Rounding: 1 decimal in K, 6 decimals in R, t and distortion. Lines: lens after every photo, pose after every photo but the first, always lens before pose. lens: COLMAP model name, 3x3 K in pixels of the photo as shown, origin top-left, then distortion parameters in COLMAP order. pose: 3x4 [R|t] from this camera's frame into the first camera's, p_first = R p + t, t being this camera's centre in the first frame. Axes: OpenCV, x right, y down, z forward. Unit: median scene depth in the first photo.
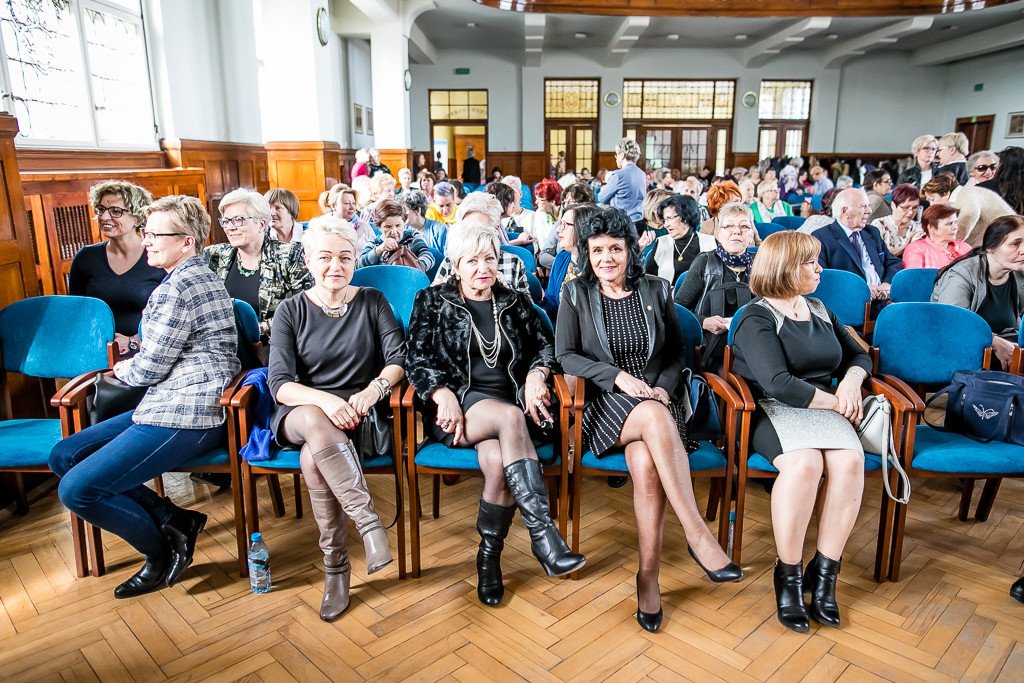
lens RADIAL K [[742.9, 0, 521.1], [0, 742.9, 345.2], [0, 0, 1]] dist [-0.027653, 0.017958]
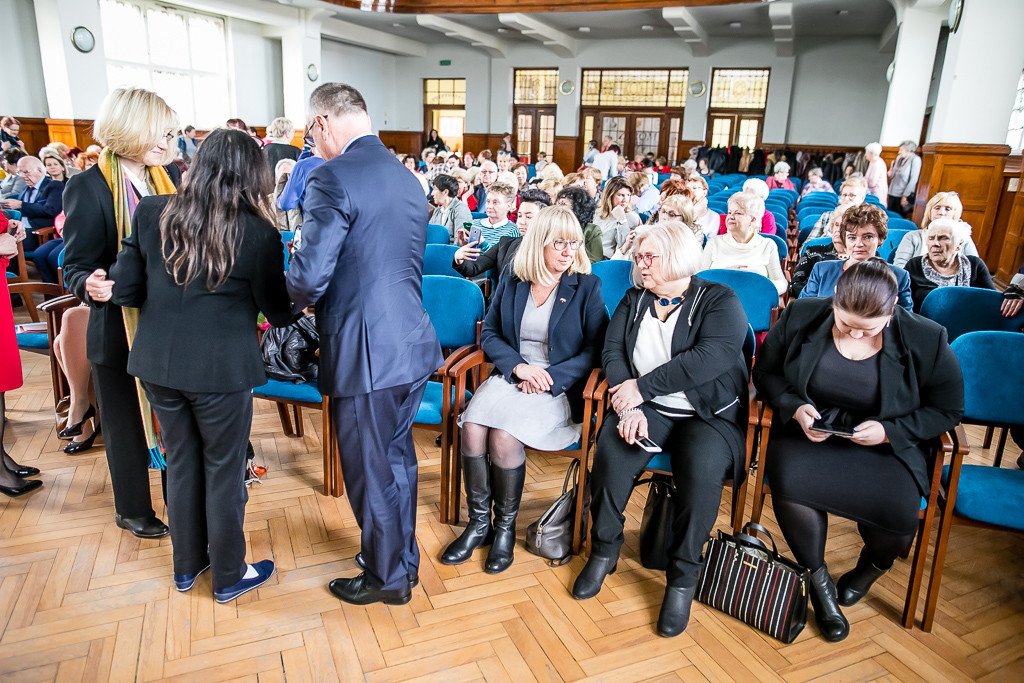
lens RADIAL K [[713.5, 0, 515.3], [0, 713.5, 347.3], [0, 0, 1]] dist [-0.048070, 0.039889]
pose [[0.919920, 0.137953, -0.367037, 0.475414], [-0.125145, 0.990407, 0.058594, -0.006662], [0.371600, -0.007969, 0.928359, 0.005214]]
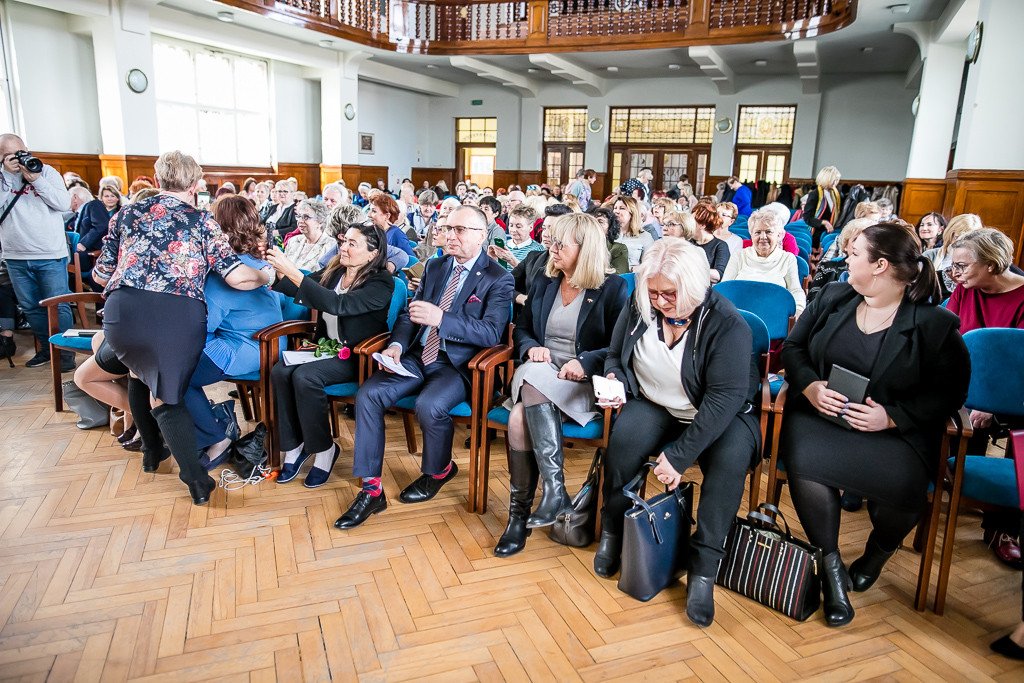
lens RADIAL K [[713.5, 0, 514.9], [0, 713.5, 347.0], [0, 0, 1]] dist [-0.048070, 0.039889]
pose [[0.903083, 0.124023, -0.411169, 0.480381], [-0.131384, 0.991277, 0.010435, 0.001543], [0.408877, 0.044597, 0.911499, -0.002651]]
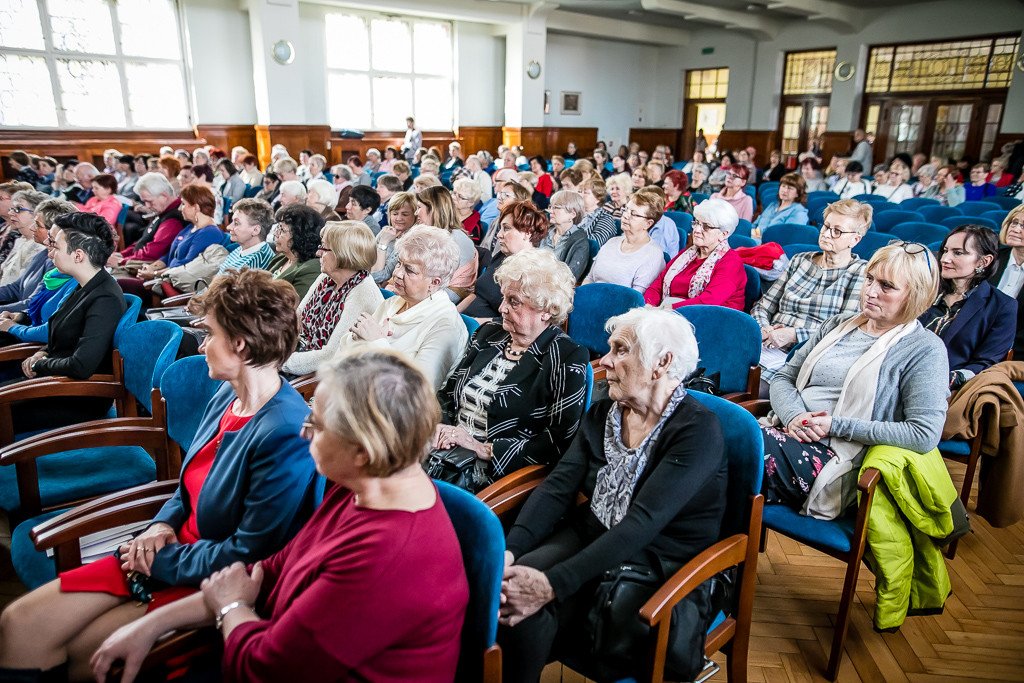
lens RADIAL K [[713.5, 0, 510.6], [0, 713.5, 342.1], [0, 0, 1]] dist [-0.048070, 0.039889]
pose [[0.620326, 0.230740, -0.749636, 0.563791], [-0.198802, 0.970794, 0.134304, -0.052001], [0.758731, 0.065717, 0.648080, 0.173742]]
